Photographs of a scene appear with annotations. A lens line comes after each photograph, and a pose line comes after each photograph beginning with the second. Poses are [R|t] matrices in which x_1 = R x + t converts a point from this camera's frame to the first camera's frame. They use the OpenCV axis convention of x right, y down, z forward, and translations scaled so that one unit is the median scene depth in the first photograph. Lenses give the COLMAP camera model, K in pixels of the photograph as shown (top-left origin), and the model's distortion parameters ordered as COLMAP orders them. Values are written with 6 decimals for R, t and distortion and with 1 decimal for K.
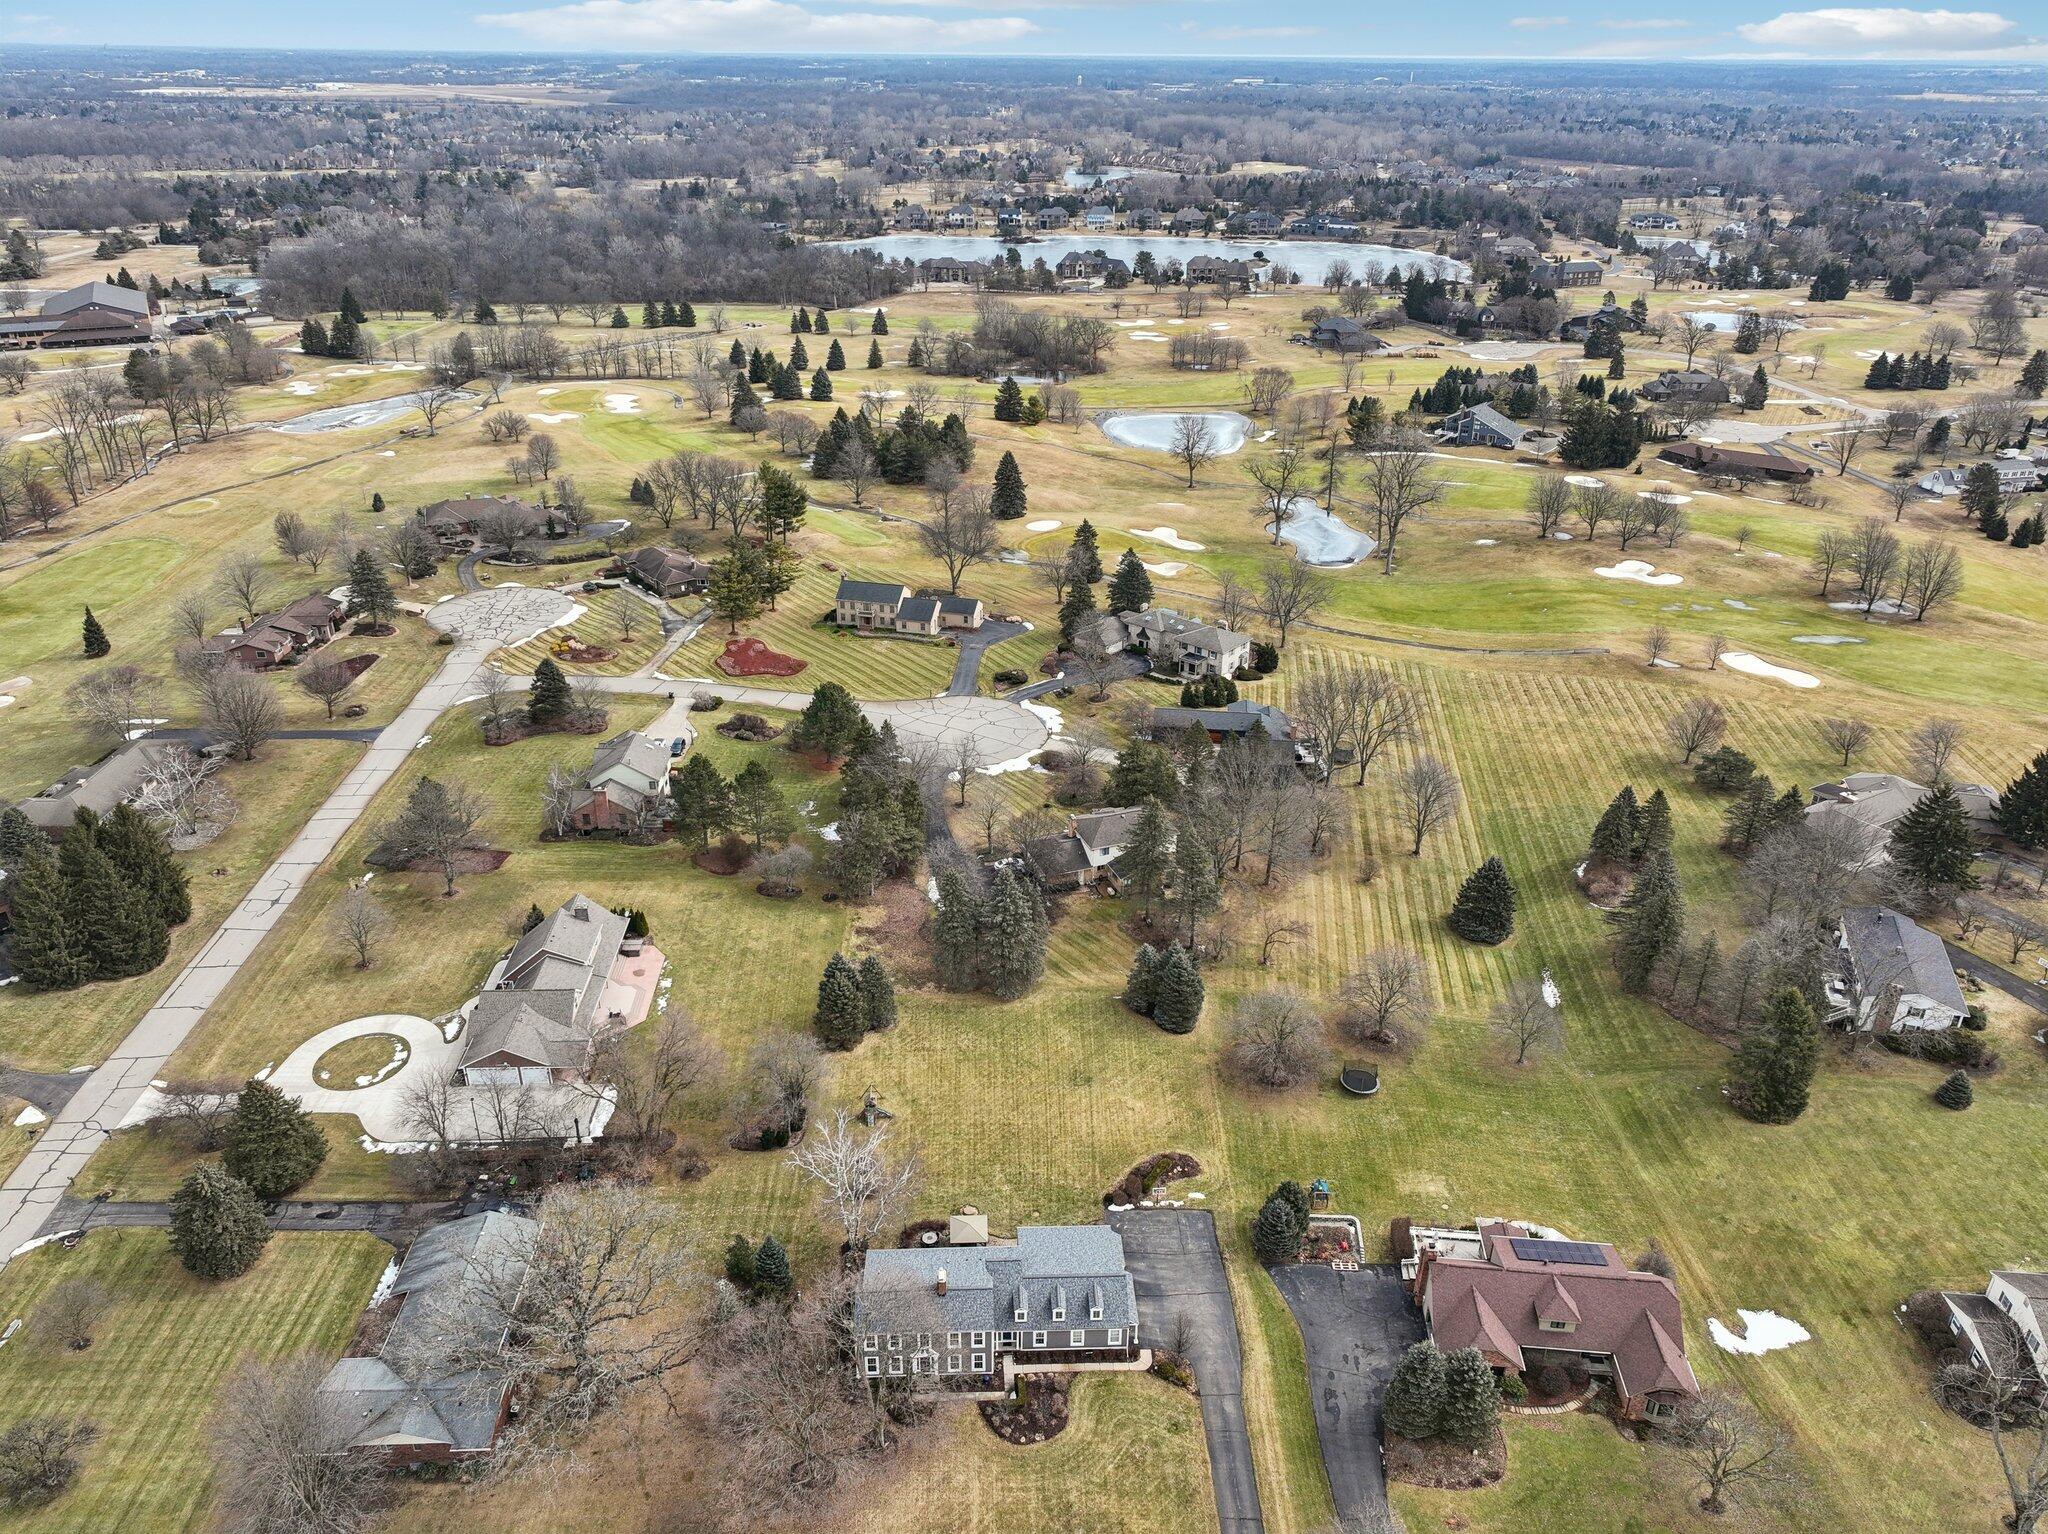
lens RADIAL K [[1448.8, 0, 1023.2], [0, 1448.8, 765.4], [0, 0, 1]] dist [0.002914, 0.011324]
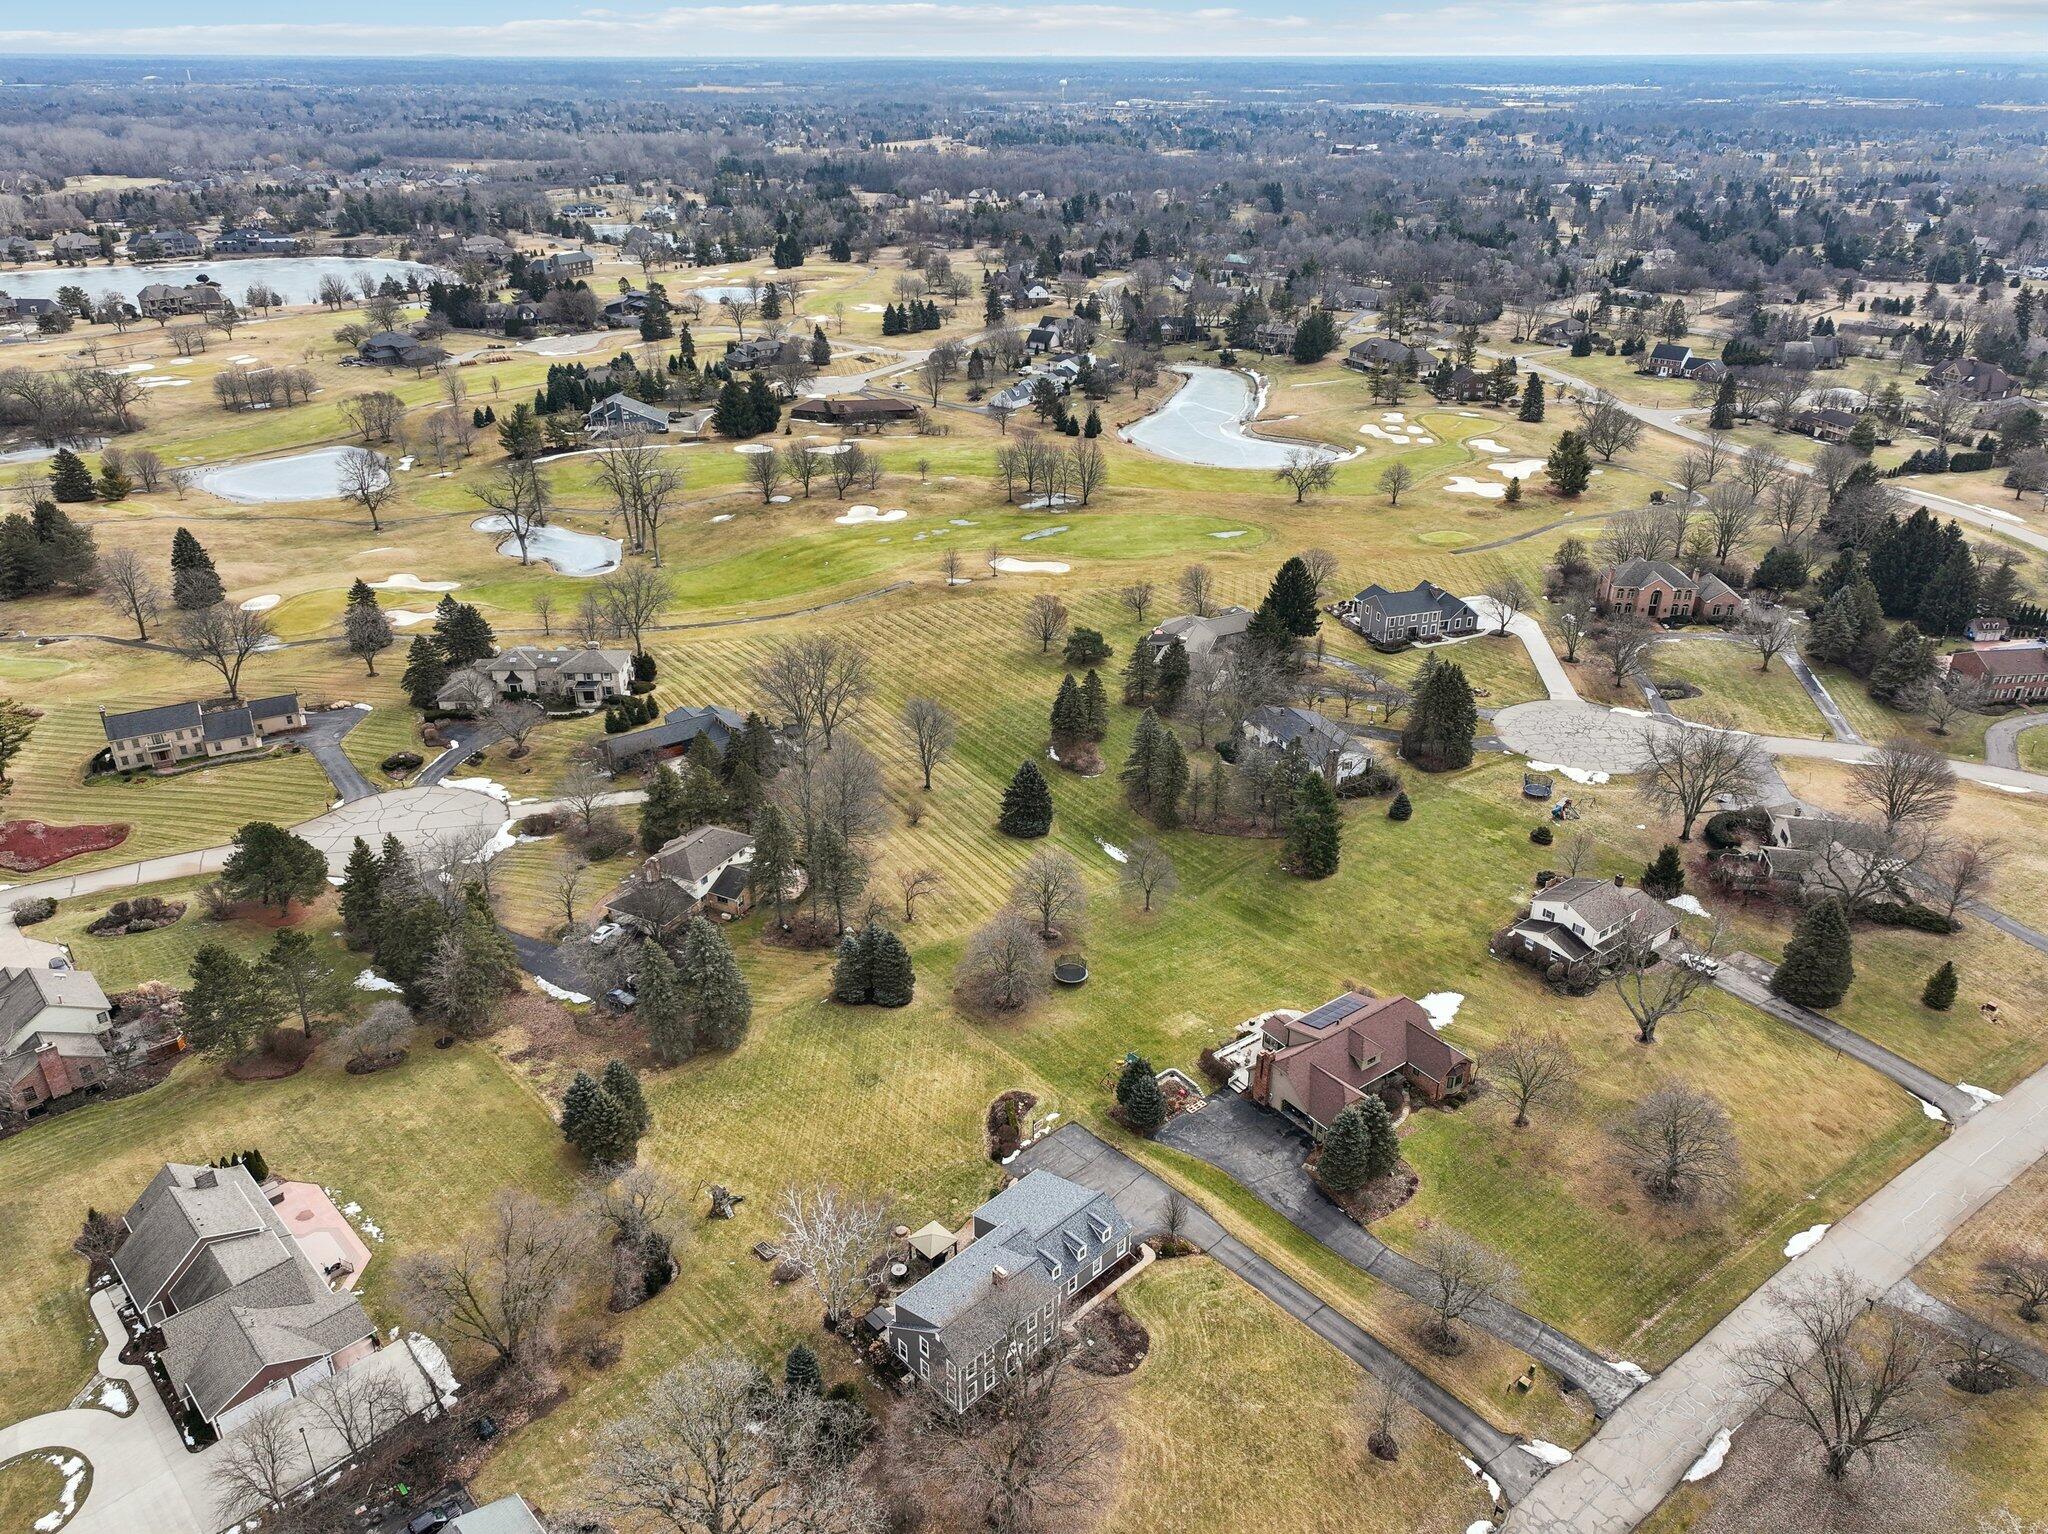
lens RADIAL K [[1448.8, 0, 1025.5], [0, 1448.8, 763.3], [0, 0, 1]] dist [0.002914, 0.011324]
pose [[0.745264, -0.301303, 0.594810, -0.364419], [0.300983, 0.948038, 0.103117, -0.053747], [-0.594972, 0.102178, 0.797225, 0.106597]]
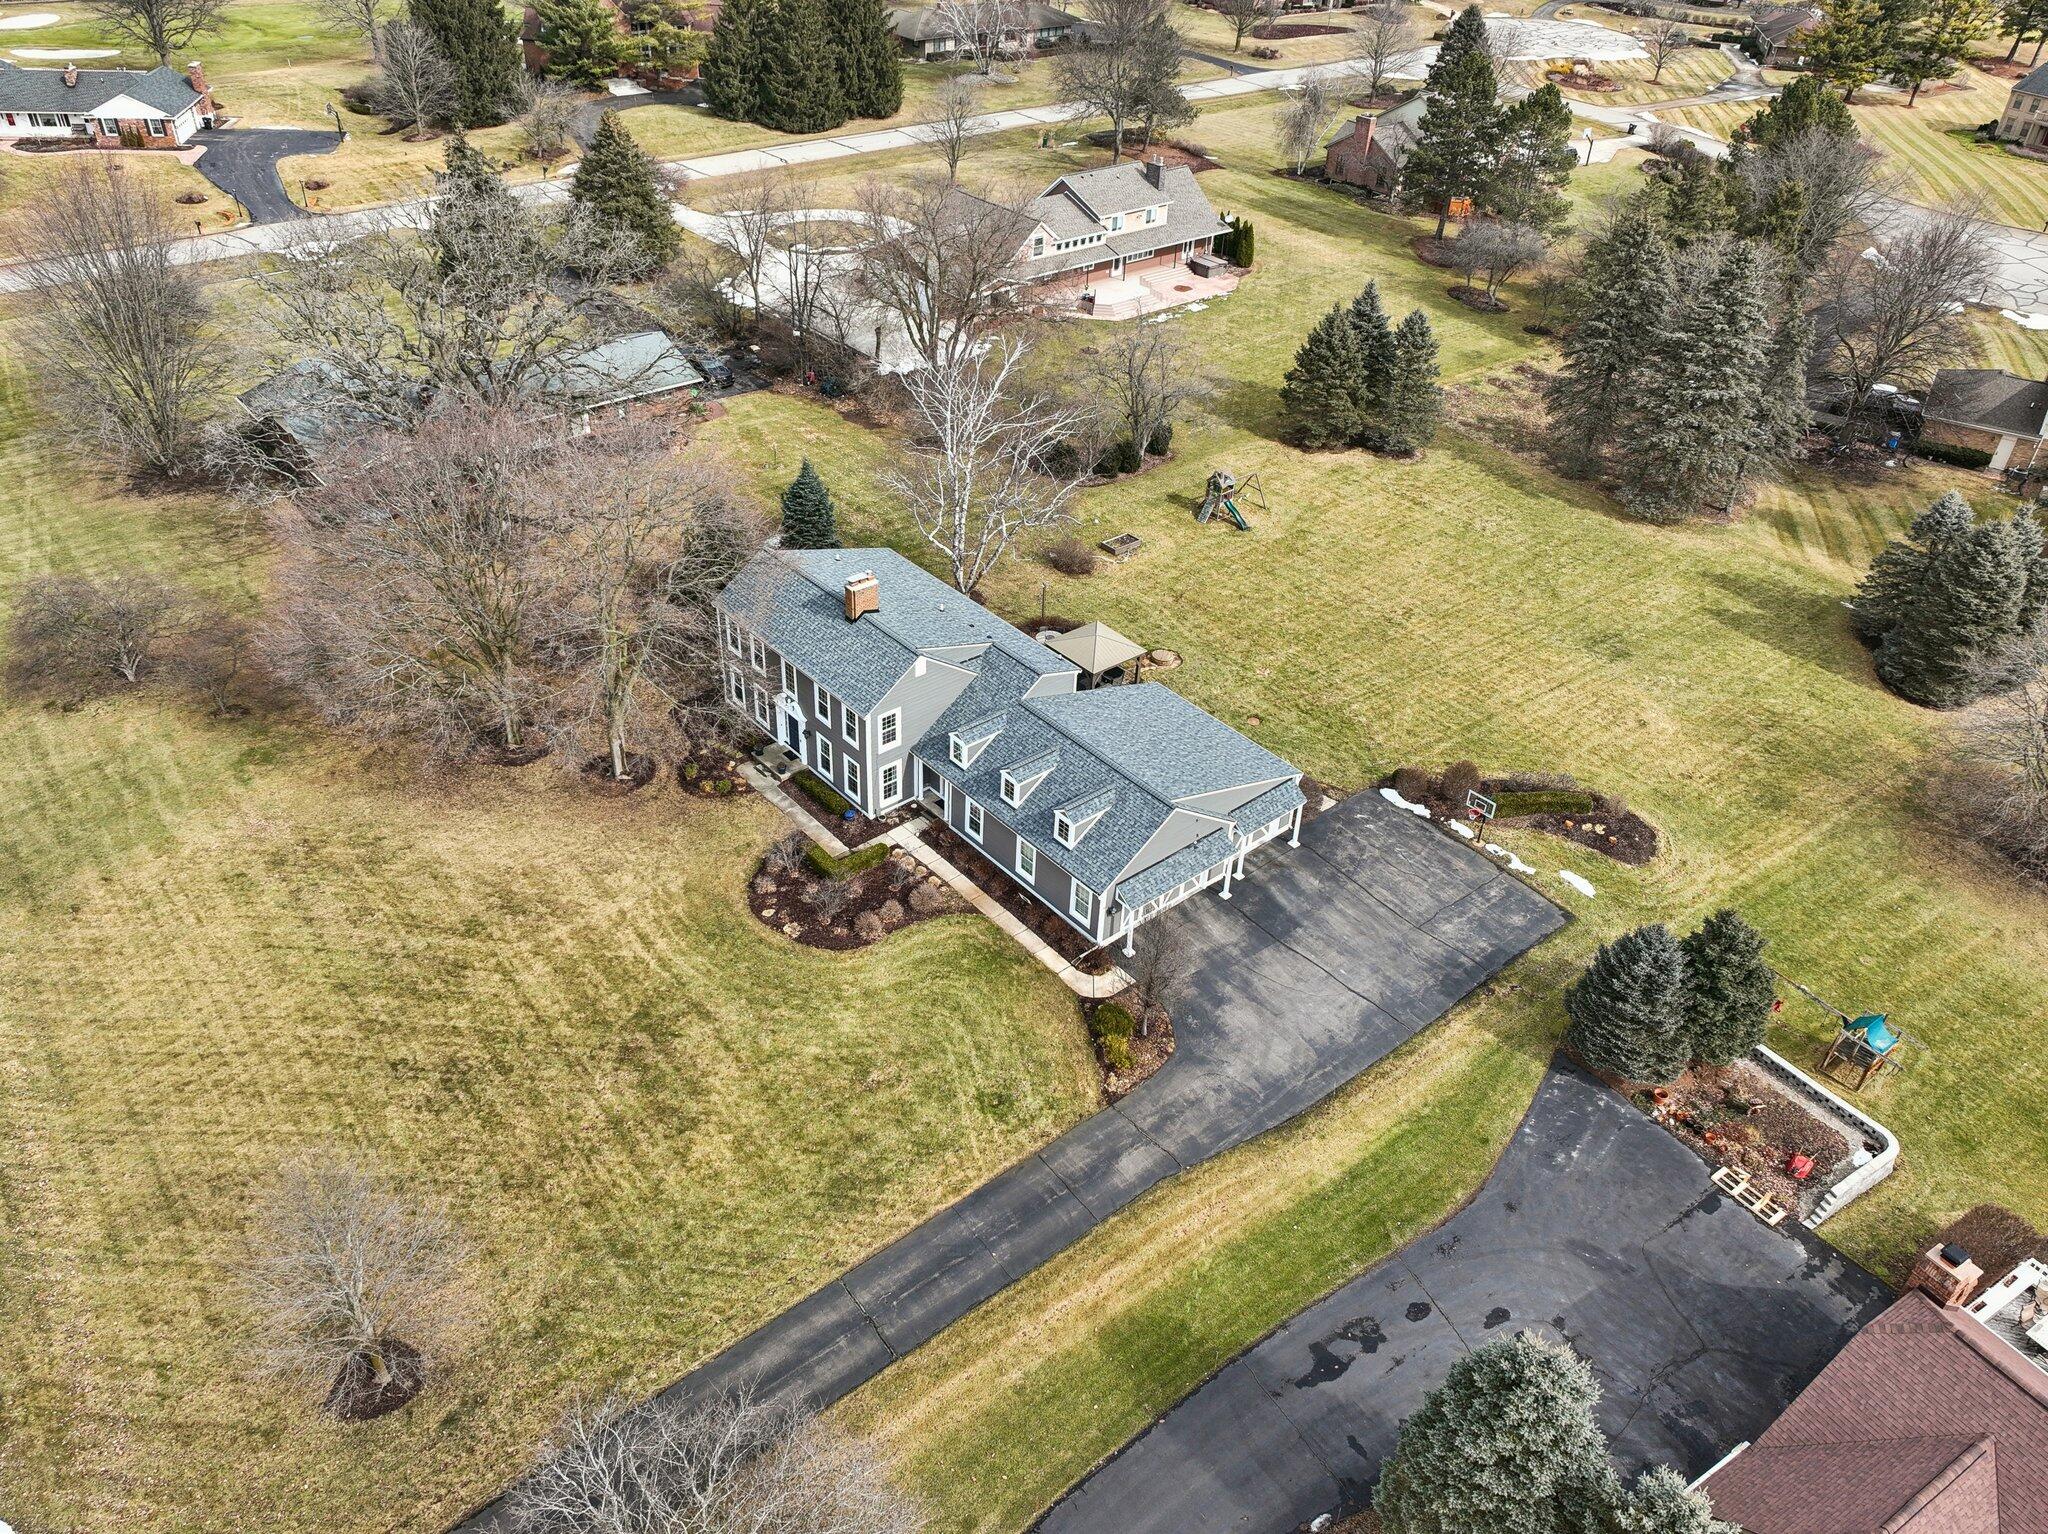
lens RADIAL K [[1448.8, 0, 1015.6], [0, 1448.8, 842.9], [0, 0, 1]] dist [0.002914, 0.011324]
pose [[0.612508, 0.505308, -0.607863, 0.216963], [-0.381003, 0.862498, 0.333067, 0.168086], [0.692582, 0.027592, 0.720811, 0.469566]]
